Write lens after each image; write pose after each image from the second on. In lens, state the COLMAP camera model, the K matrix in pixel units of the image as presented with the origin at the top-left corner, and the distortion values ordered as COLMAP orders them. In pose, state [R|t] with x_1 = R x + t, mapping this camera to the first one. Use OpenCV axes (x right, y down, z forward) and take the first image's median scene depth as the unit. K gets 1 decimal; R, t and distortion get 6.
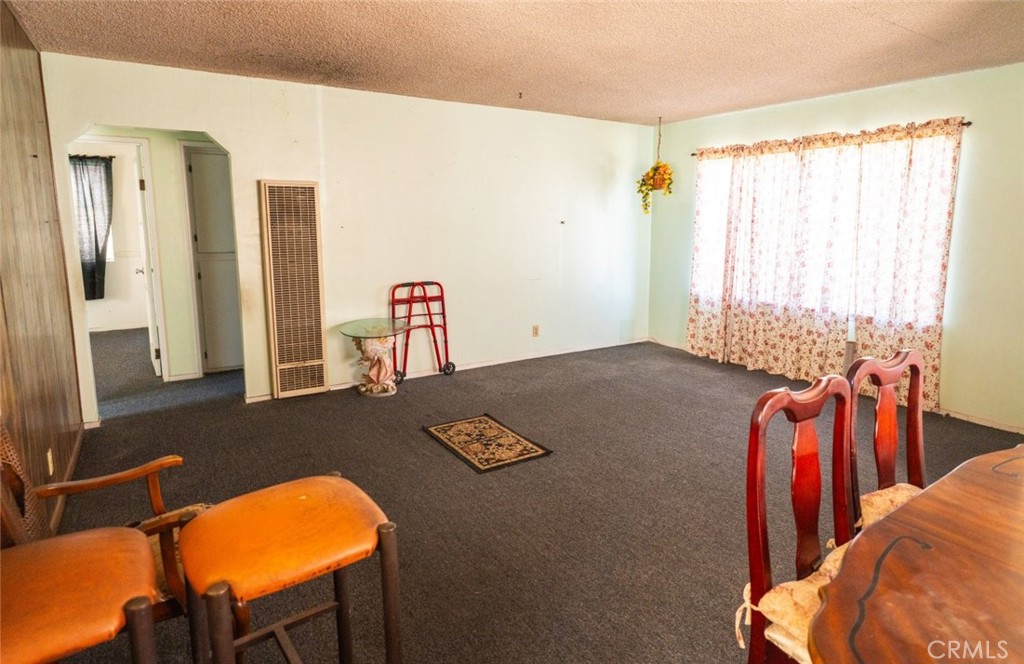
lens RADIAL K [[576.9, 0, 518.4], [0, 576.9, 301.7], [0, 0, 1]] dist [-0.000968, -0.000372]
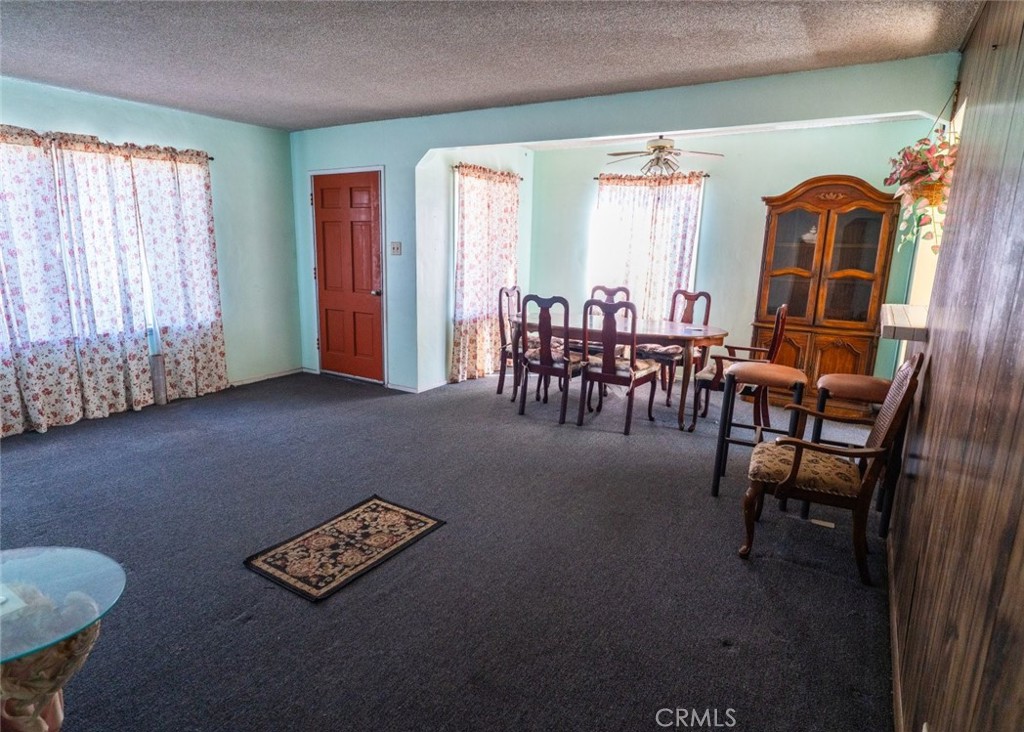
lens RADIAL K [[567.9, 0, 509.6], [0, 567.9, 360.9], [0, 0, 1]] dist [-0.003463, -0.000586]
pose [[-0.420899, -0.200375, 0.884700, -0.703923], [0.114523, 0.955756, 0.270953, -0.146456], [-0.899849, 0.215363, -0.379329, 0.986842]]
